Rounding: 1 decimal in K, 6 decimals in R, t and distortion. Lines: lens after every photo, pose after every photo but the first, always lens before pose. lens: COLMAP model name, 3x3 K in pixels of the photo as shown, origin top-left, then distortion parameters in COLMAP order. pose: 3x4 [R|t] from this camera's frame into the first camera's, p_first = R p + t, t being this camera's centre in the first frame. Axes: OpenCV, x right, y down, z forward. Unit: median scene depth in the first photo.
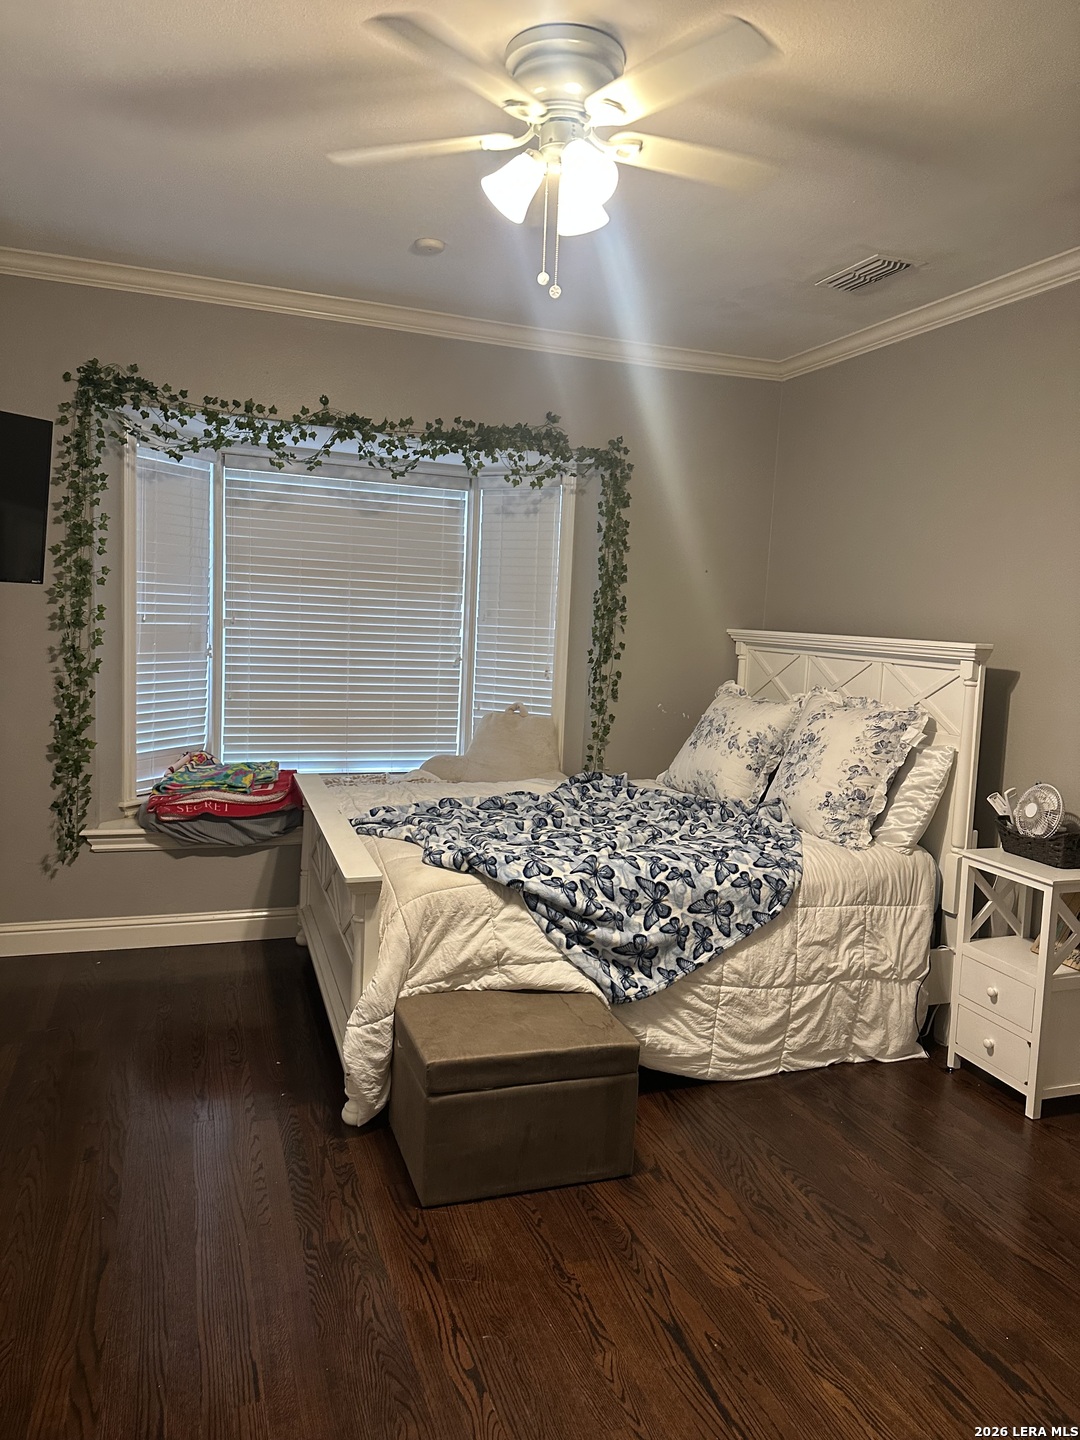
lens RADIAL K [[1007.7, 0, 544.4], [0, 1007.7, 709.1], [0, 0, 1]] dist [0.039591, -0.009099]
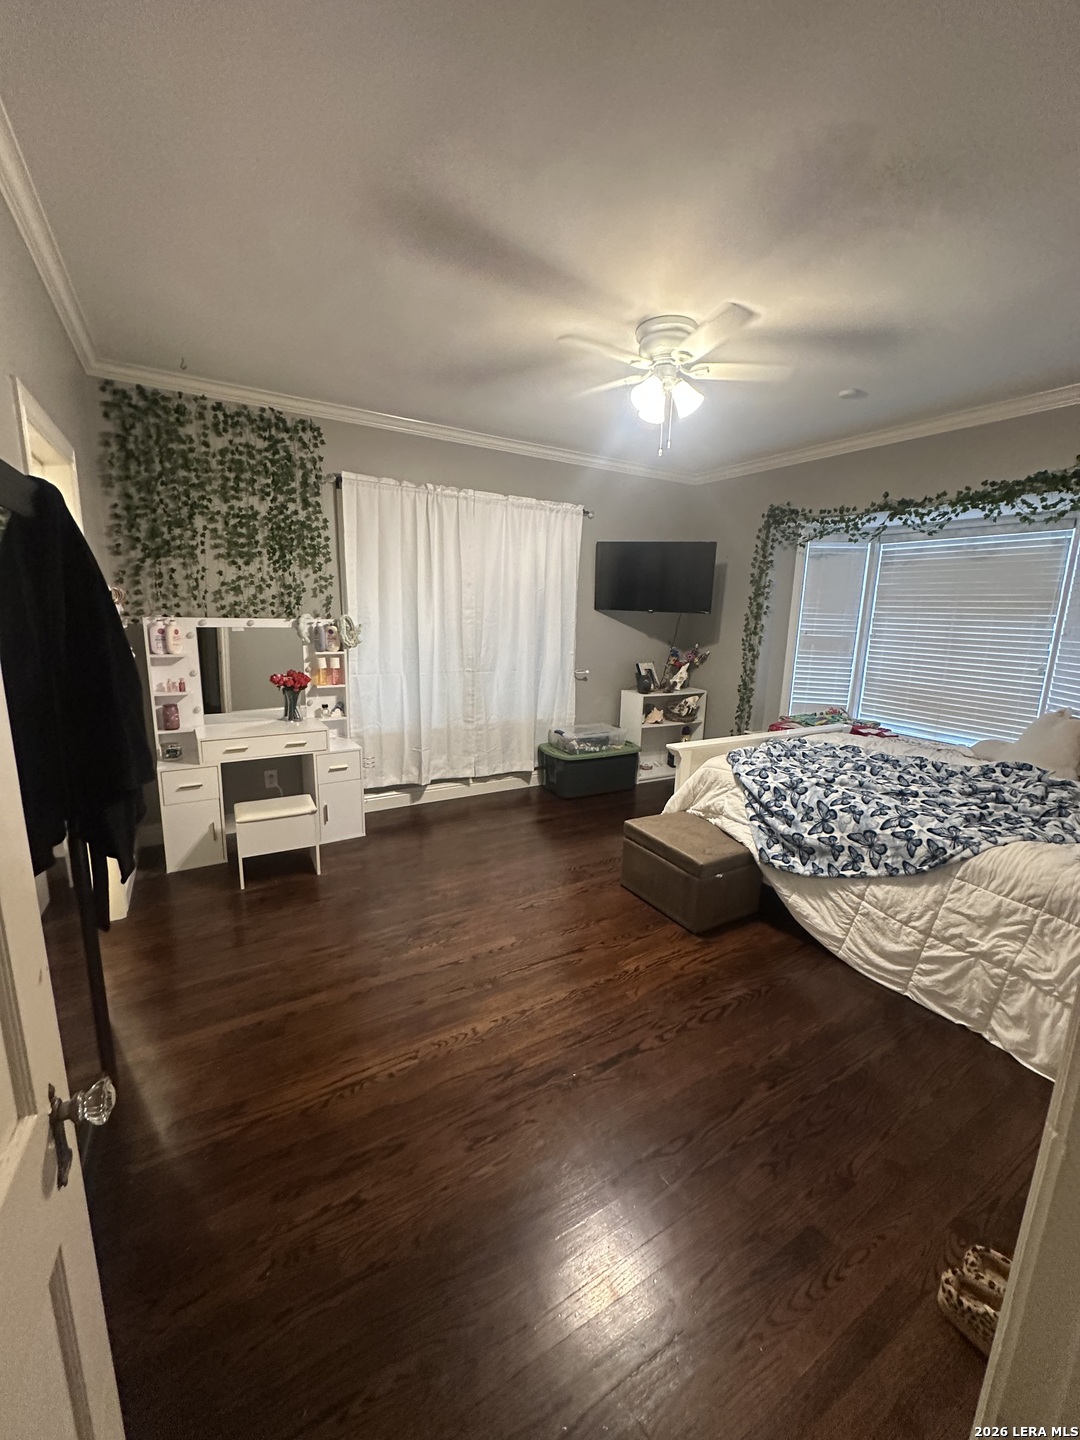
lens RADIAL K [[573.4, 0, 546.1], [0, 573.4, 722.2], [0, 0, 1]] dist [-0.004124, -0.000003]
pose [[0.203751, 0.151534, -0.967224, 0.769005], [-0.112443, 0.985033, 0.130637, -0.011112], [0.972544, 0.082140, 0.217741, 0.398180]]
